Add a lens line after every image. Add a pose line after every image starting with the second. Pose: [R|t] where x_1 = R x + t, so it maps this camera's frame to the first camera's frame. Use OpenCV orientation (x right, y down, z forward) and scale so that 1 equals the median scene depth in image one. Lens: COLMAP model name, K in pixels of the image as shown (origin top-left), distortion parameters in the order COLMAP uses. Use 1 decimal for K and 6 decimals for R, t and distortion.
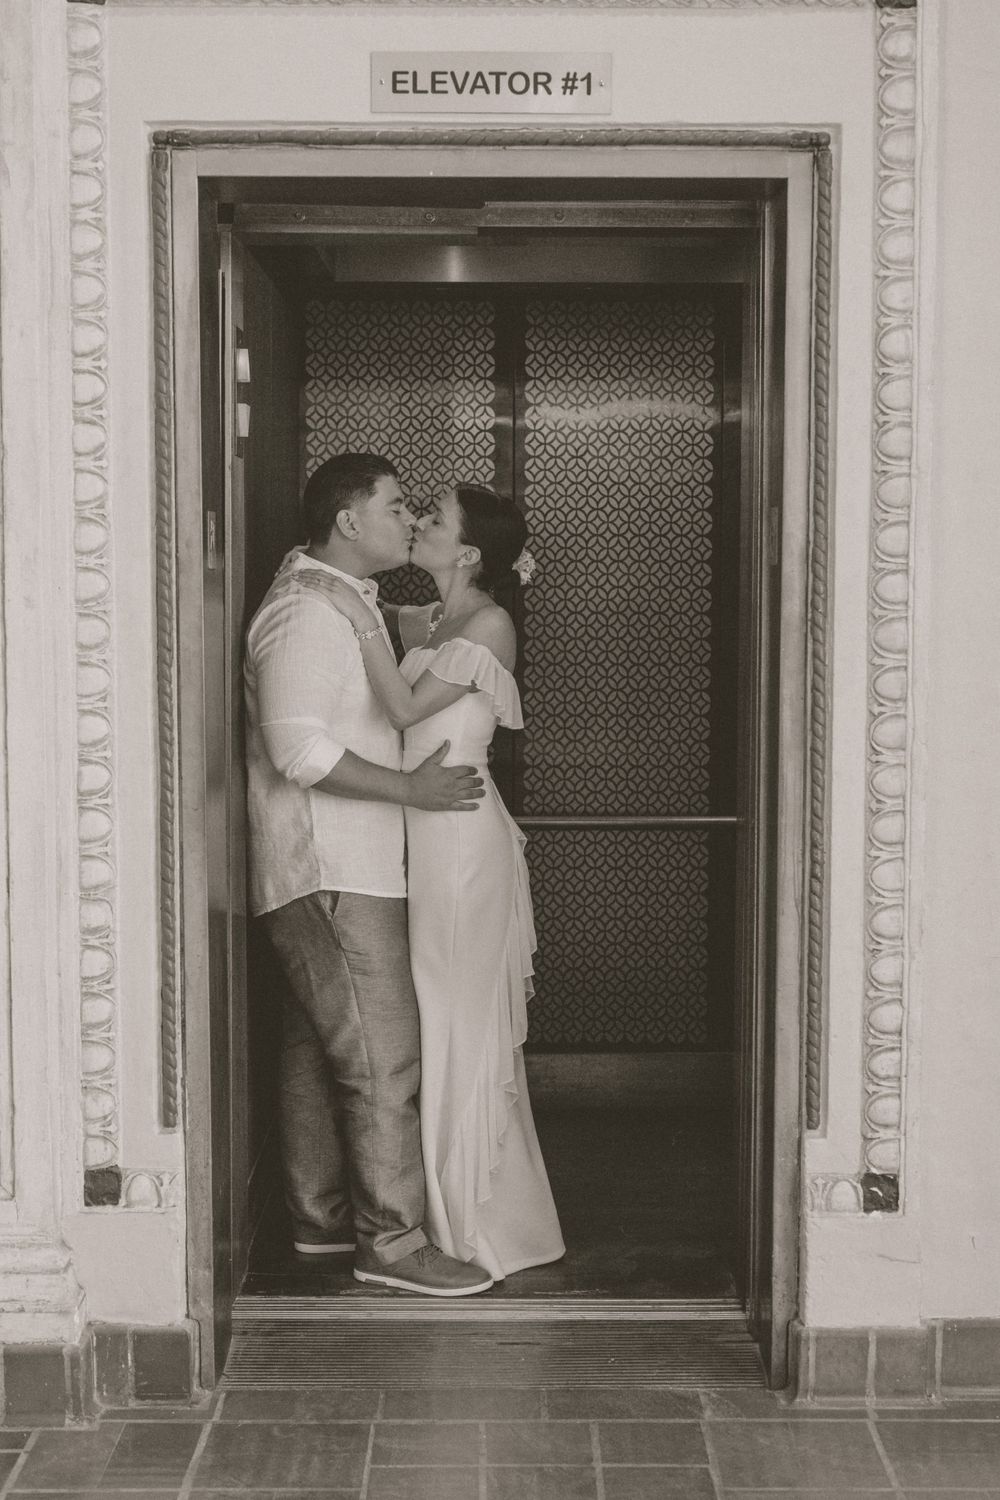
lens RADIAL K [[2180.0, 0, 497.1], [0, 2180.0, 744.1], [0, 0, 1]] dist [0.008229, 0.033601]
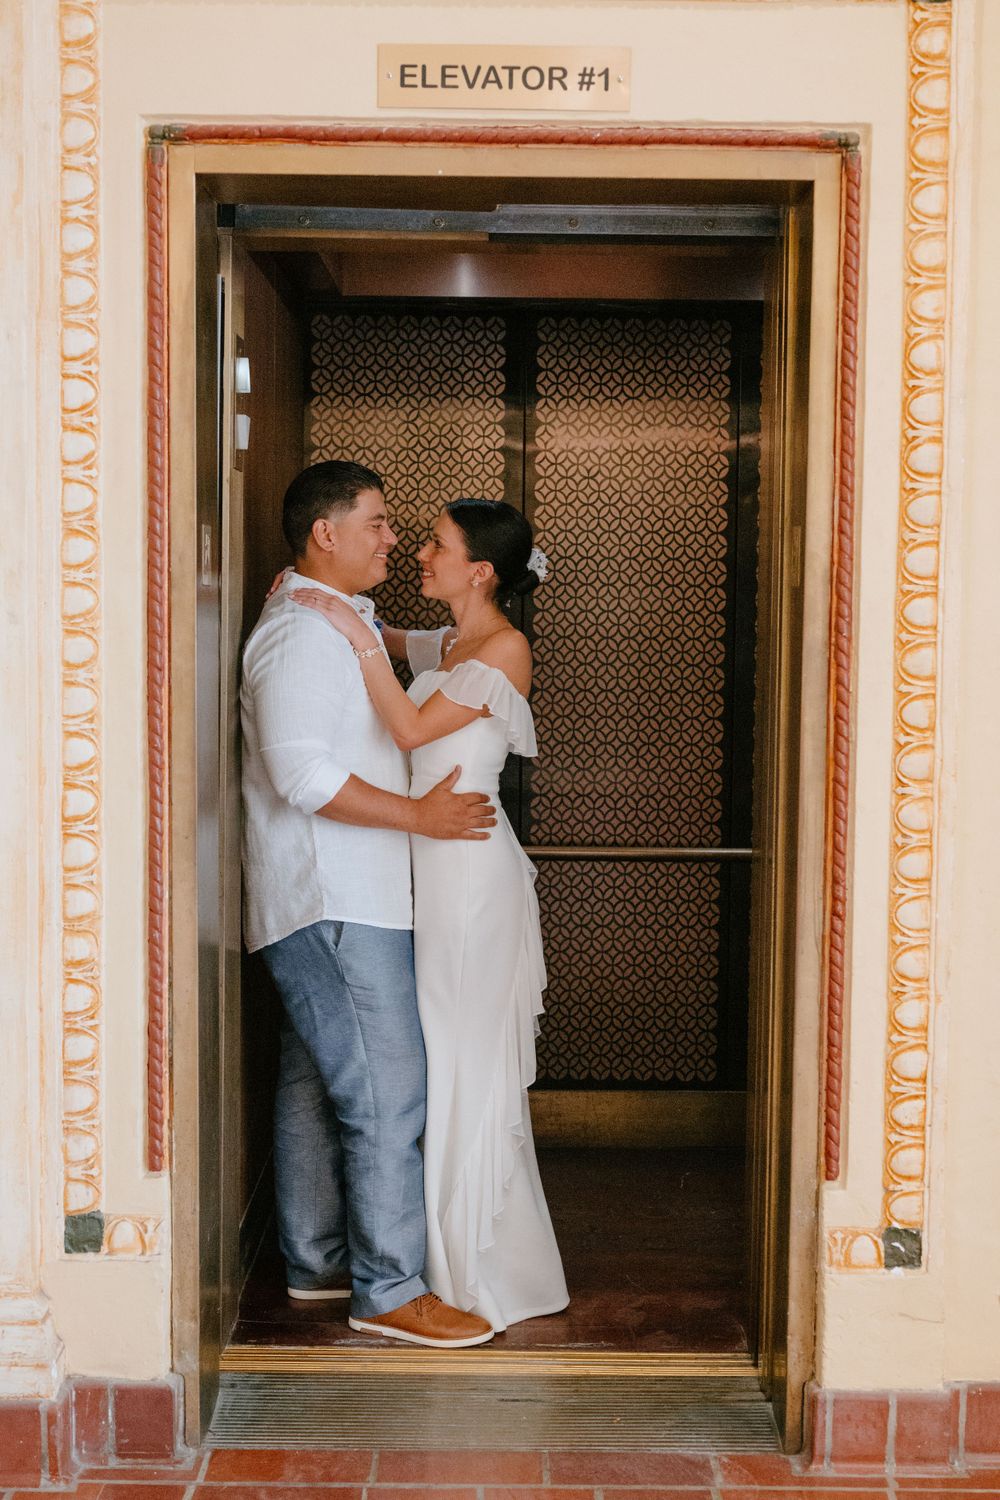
lens RADIAL K [[2124.8, 0, 500.0], [0, 2124.8, 750.0], [0, 0, 1]] dist [0.011659, 0.021694]
pose [[0.999949, 0.009827, -0.002276, 0.000551], [-0.009850, 0.999897, -0.010394, 0.000205], [0.002174, 0.010416, 0.999943, 0.072296]]
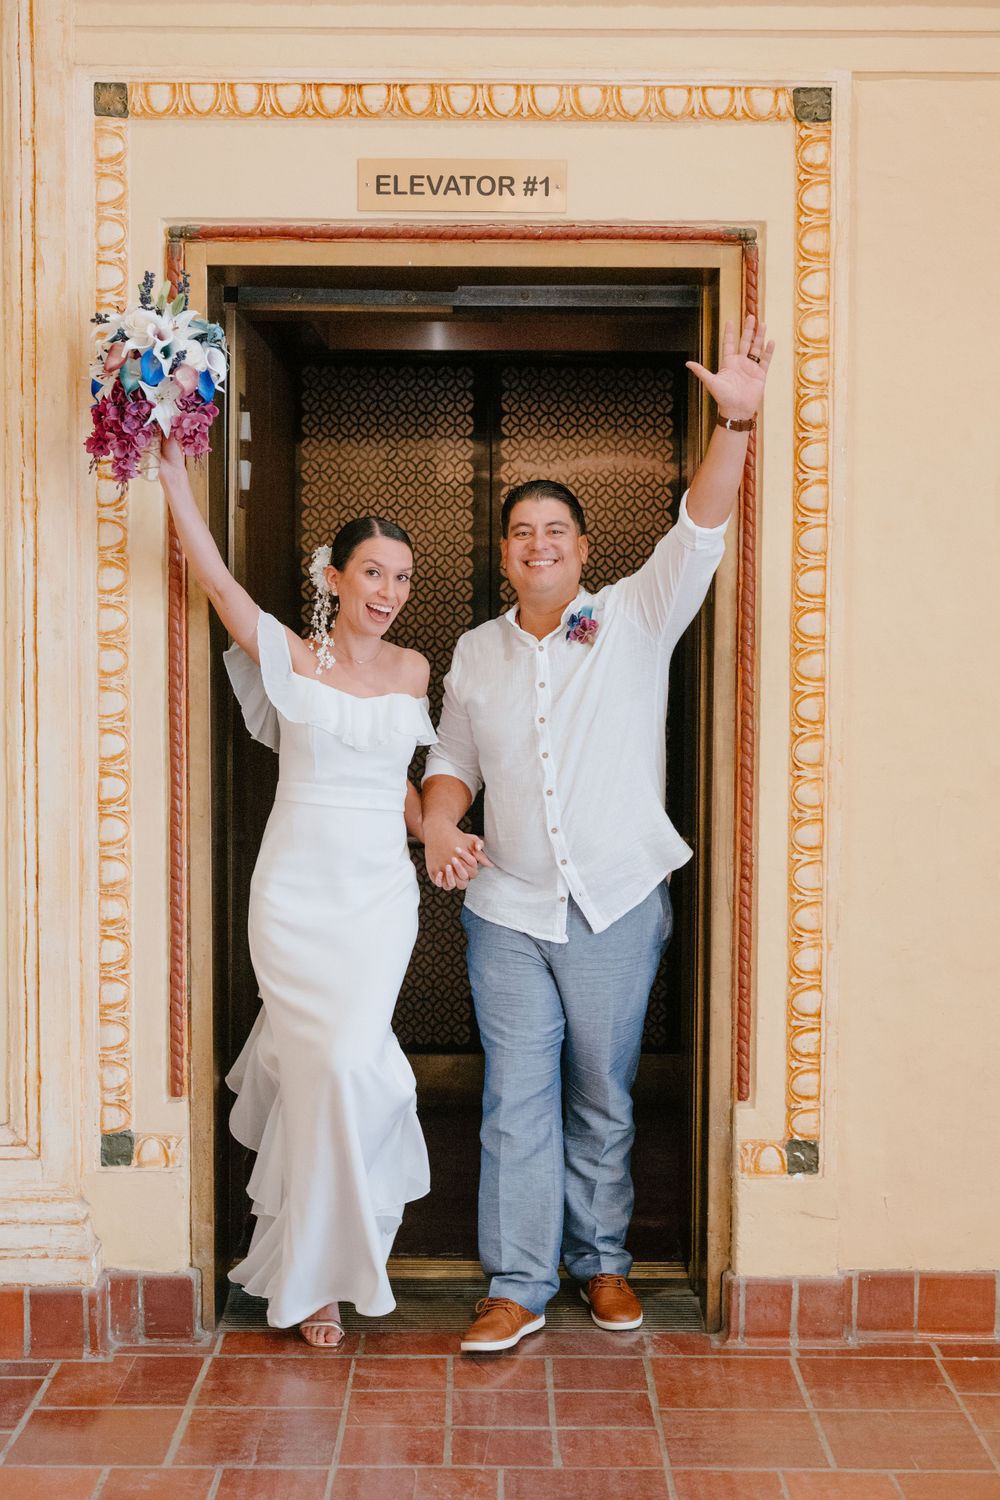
lens RADIAL K [[2242.2, 0, 481.9], [0, 2242.2, 748.1], [0, 0, 1]] dist [0.012864, 0.028019]
pose [[0.999960, 0.003517, -0.008284, 0.018178], [-0.003710, 0.999721, -0.023333, 0.021218], [0.008200, 0.023363, 0.999693, -0.173680]]
